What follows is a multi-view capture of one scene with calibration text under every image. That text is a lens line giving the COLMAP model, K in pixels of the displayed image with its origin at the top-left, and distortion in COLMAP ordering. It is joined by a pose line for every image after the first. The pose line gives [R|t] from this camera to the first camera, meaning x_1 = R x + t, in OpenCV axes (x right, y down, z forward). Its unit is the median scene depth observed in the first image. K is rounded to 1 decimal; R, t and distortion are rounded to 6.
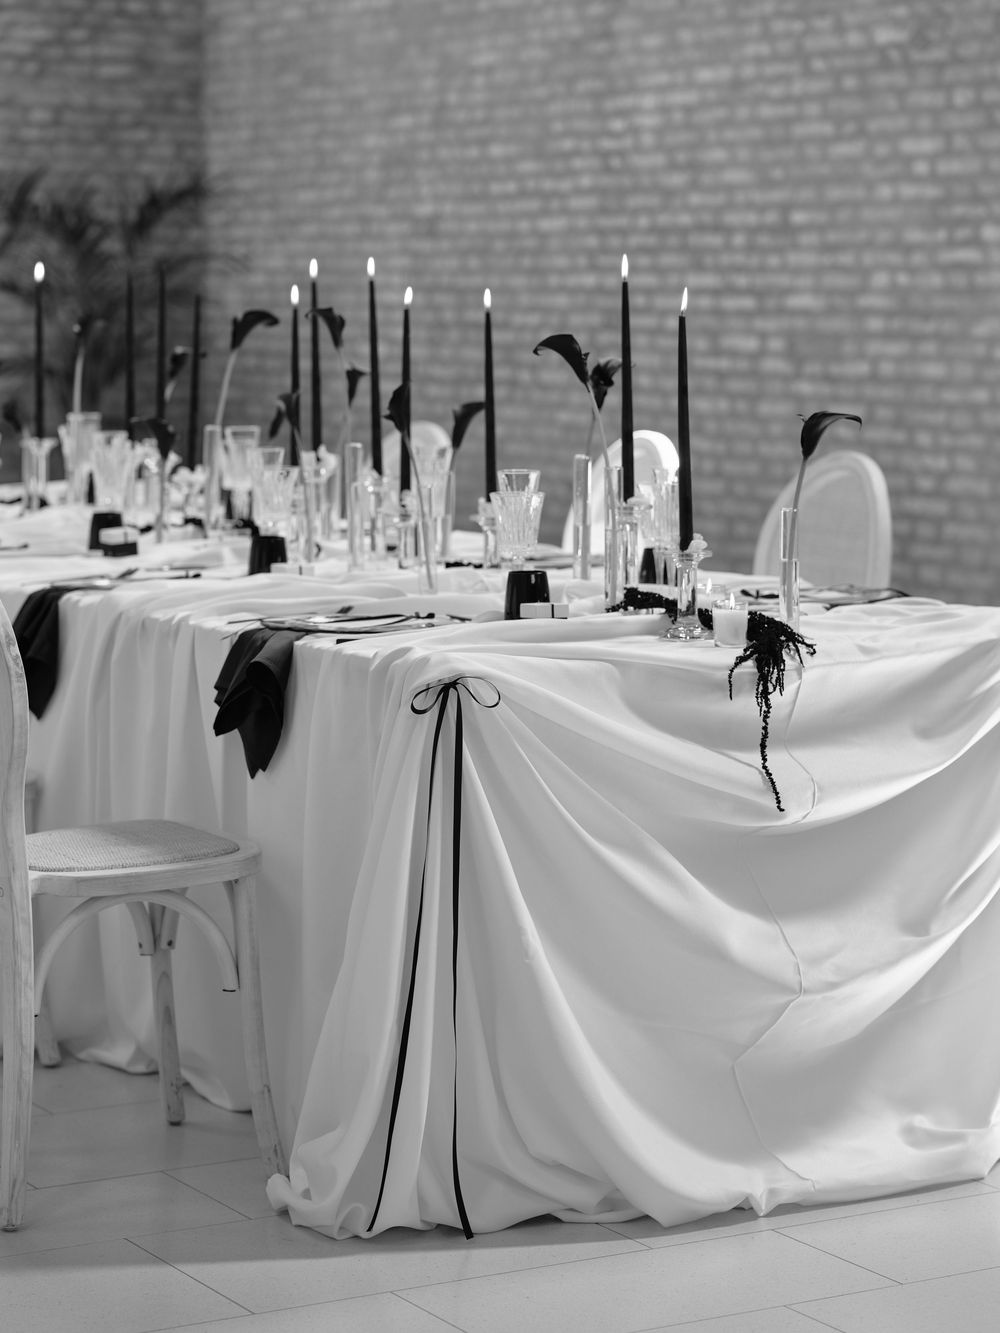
lens RADIAL K [[3308.3, 0, 509.3], [0, 3308.3, 661.0], [0, 0, 1]] dist [-0.038605, 0.000000]
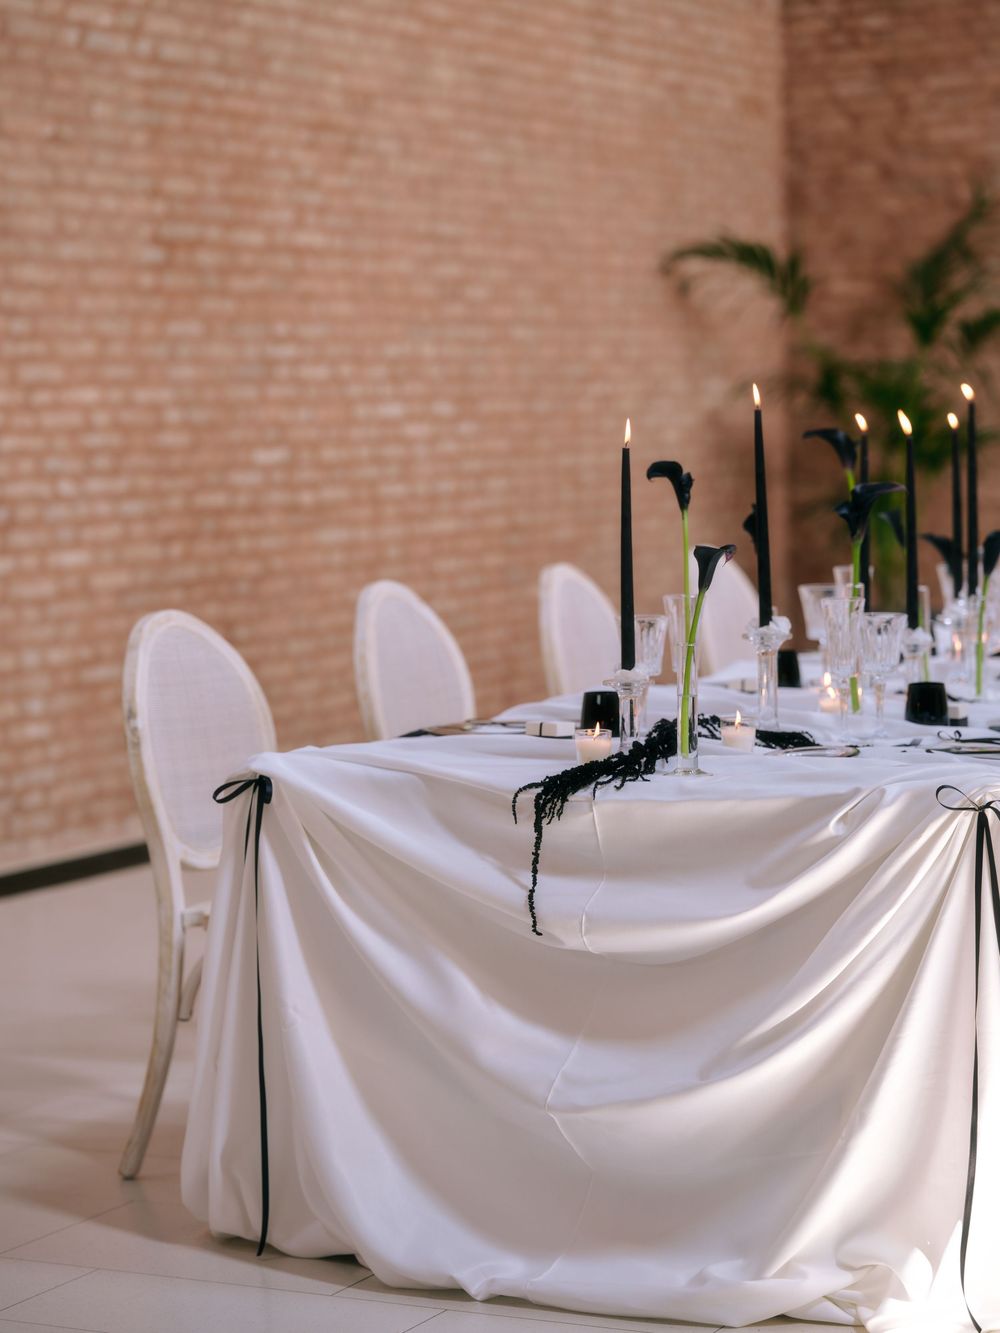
lens RADIAL K [[3447.5, 0, 498.1], [0, 3447.5, 675.4], [0, 0, 1]] dist [0.048335, 0.000000]
pose [[0.520631, 0.056654, -0.851900, 0.805716], [-0.072993, 0.997096, 0.021701, -0.047560], [0.850656, 0.050885, 0.523255, 0.319572]]
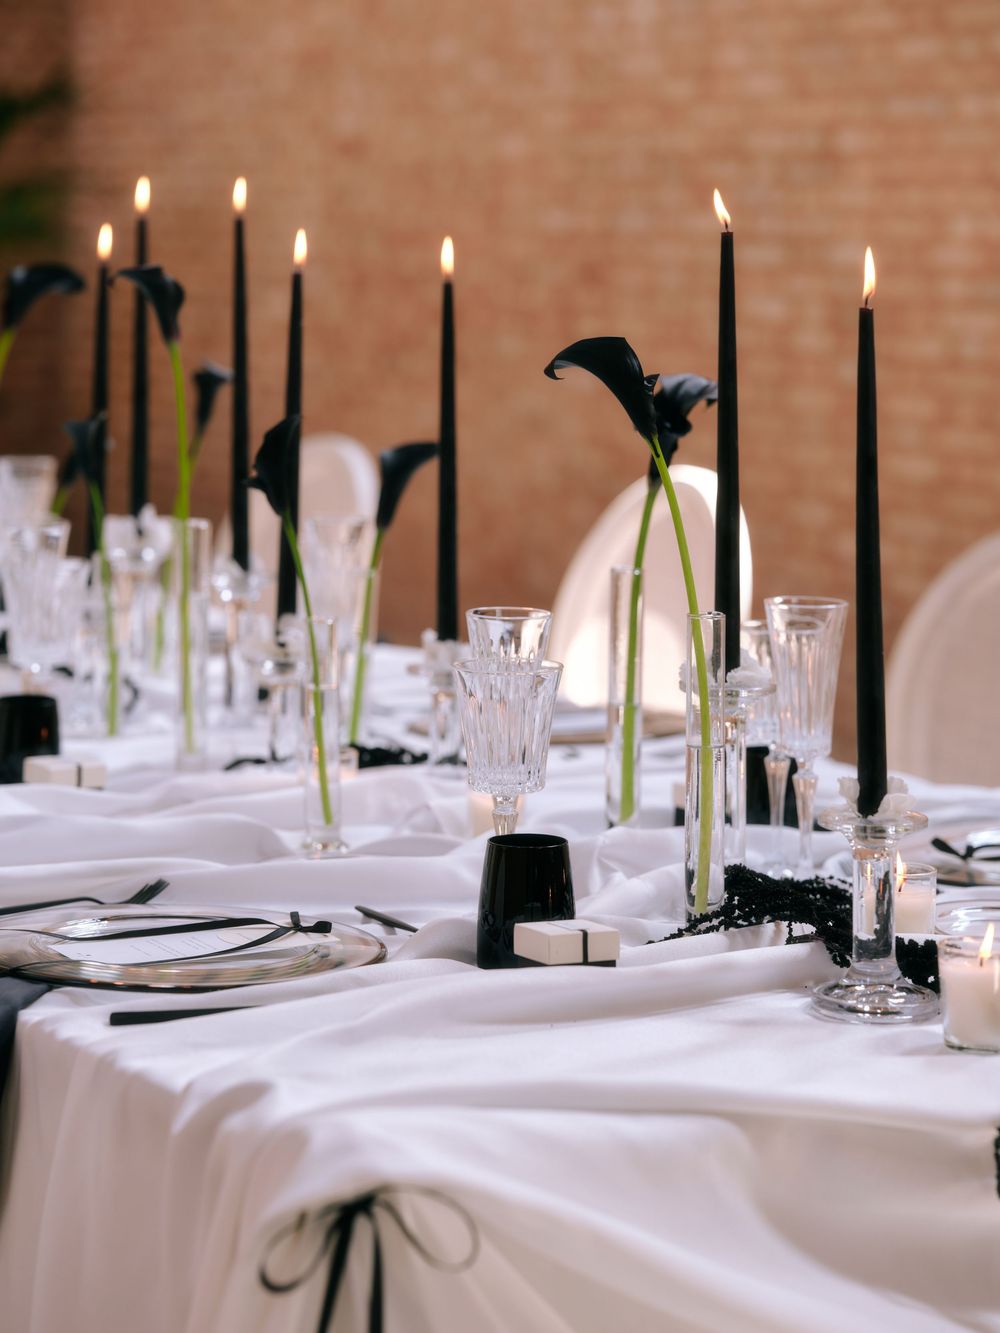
lens RADIAL K [[3447.5, 0, 486.9], [0, 3447.5, 627.9], [0, 0, 1]] dist [0.048335, 0.000000]
pose [[0.999718, 0.017778, 0.015738, -0.007454], [-0.017846, 0.999832, 0.004231, -0.050688], [-0.015660, -0.004510, 0.999867, 0.427617]]
